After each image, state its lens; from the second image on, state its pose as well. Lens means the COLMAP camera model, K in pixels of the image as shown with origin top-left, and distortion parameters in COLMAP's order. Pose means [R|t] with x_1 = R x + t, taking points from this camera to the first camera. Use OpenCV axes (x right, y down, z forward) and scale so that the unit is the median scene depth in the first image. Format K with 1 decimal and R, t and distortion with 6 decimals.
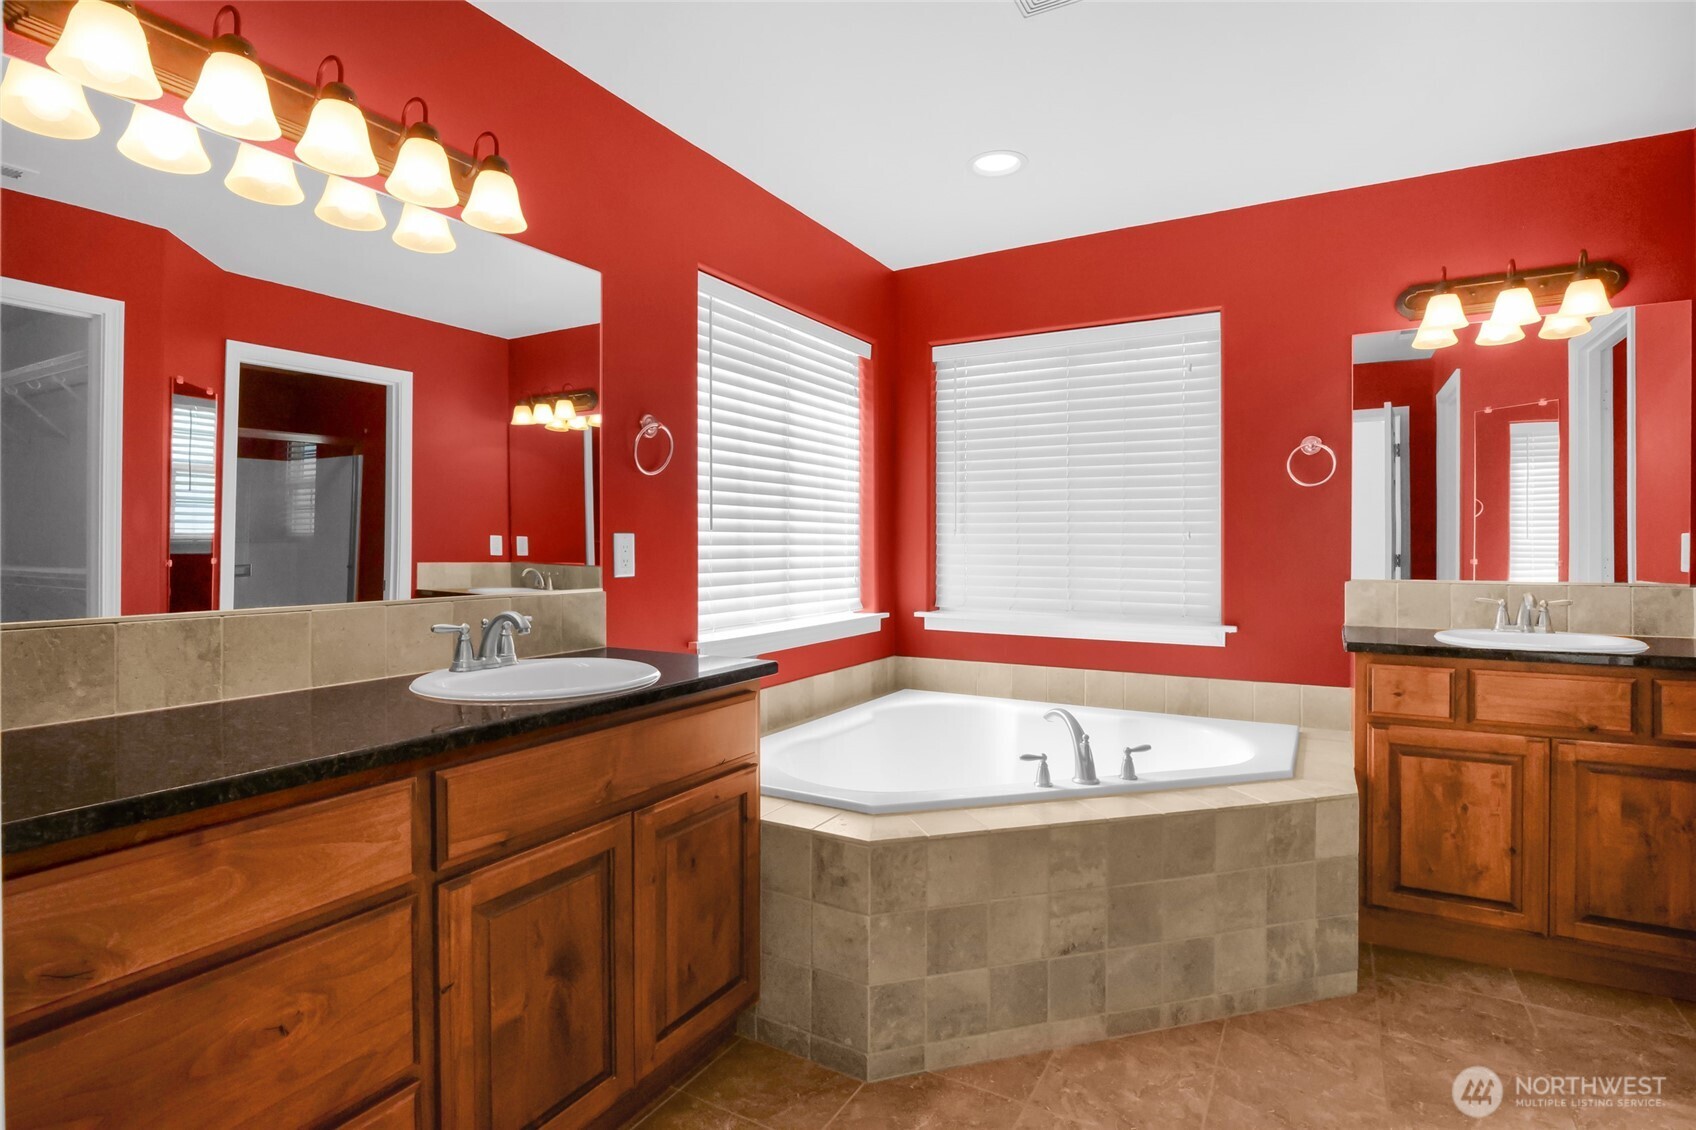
lens RADIAL K [[835.9, 0, 849.0], [0, 835.9, 532.4], [0, 0, 1]] dist [-0.015094, 0.000168]
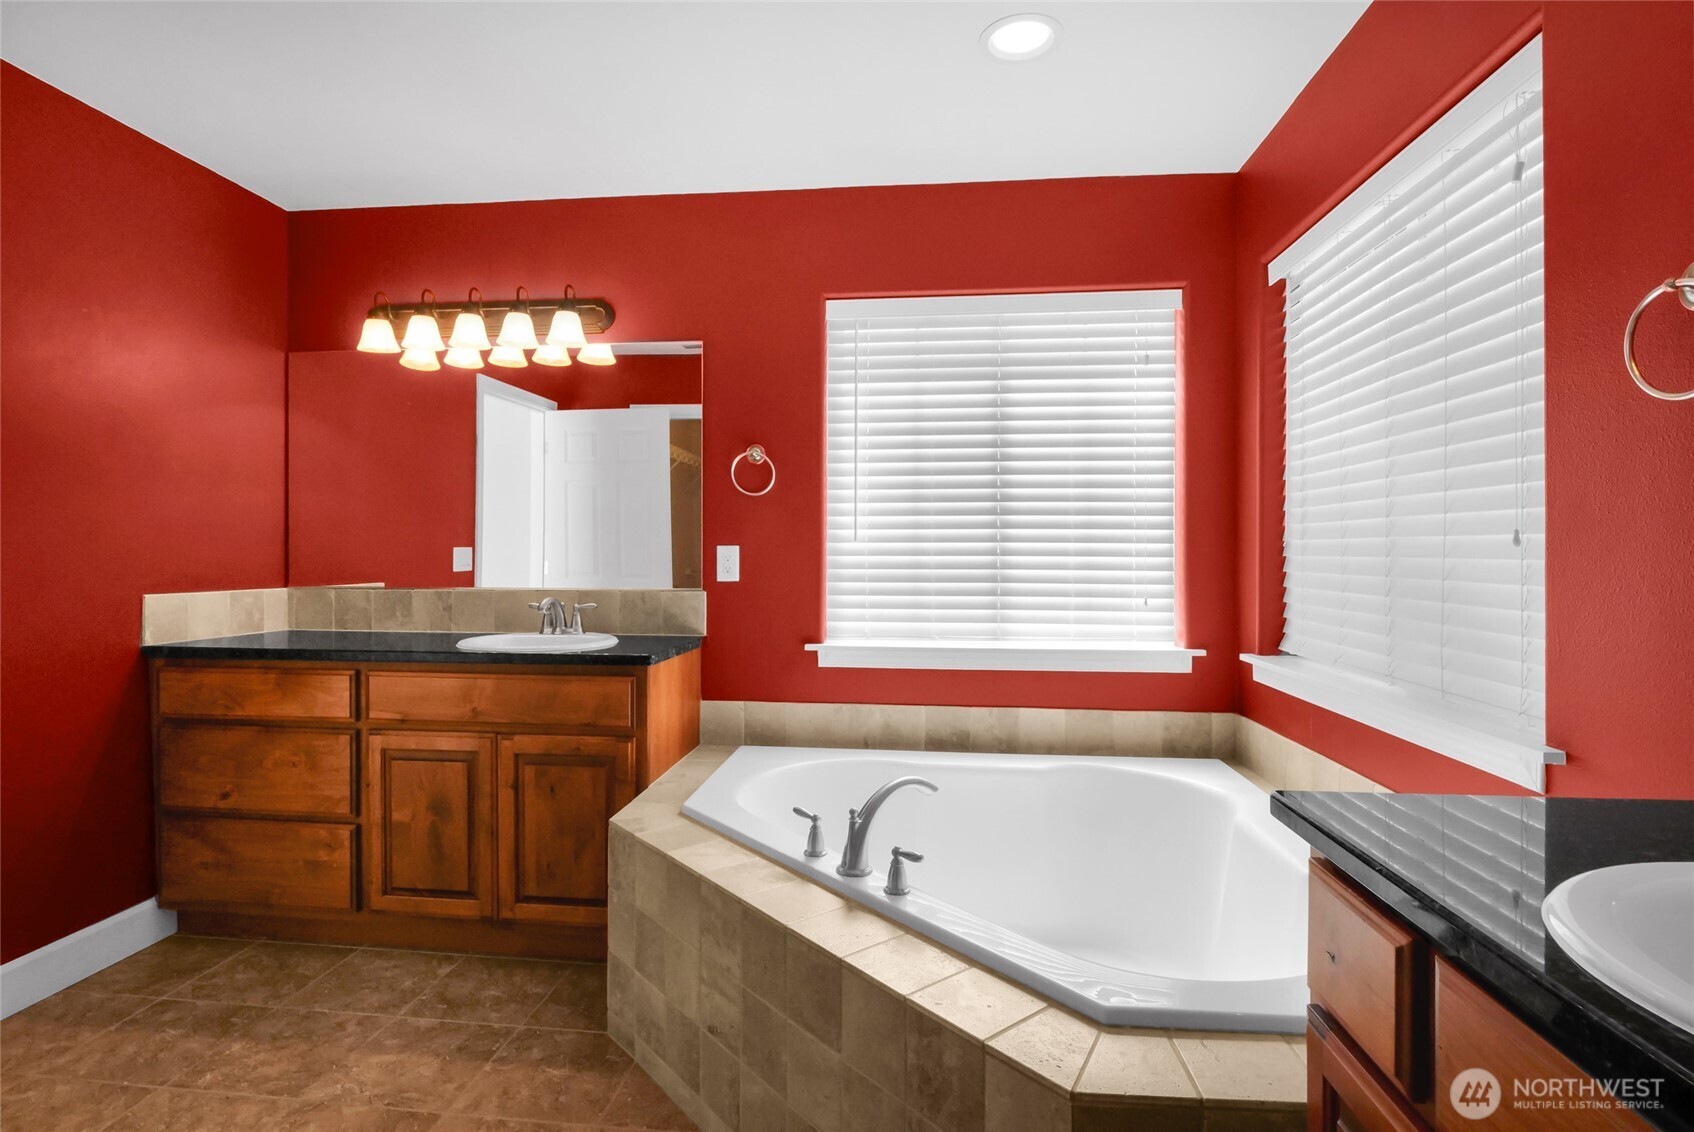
lens RADIAL K [[862.8, 0, 843.1], [0, 862.8, 544.5], [0, 0, 1]] dist [-0.000507, -0.000445]
pose [[0.393649, -0.007521, -0.919230, 1.181153], [0.011176, 0.999932, -0.003395, 0.007533], [0.919193, -0.008937, 0.393706, 0.811286]]
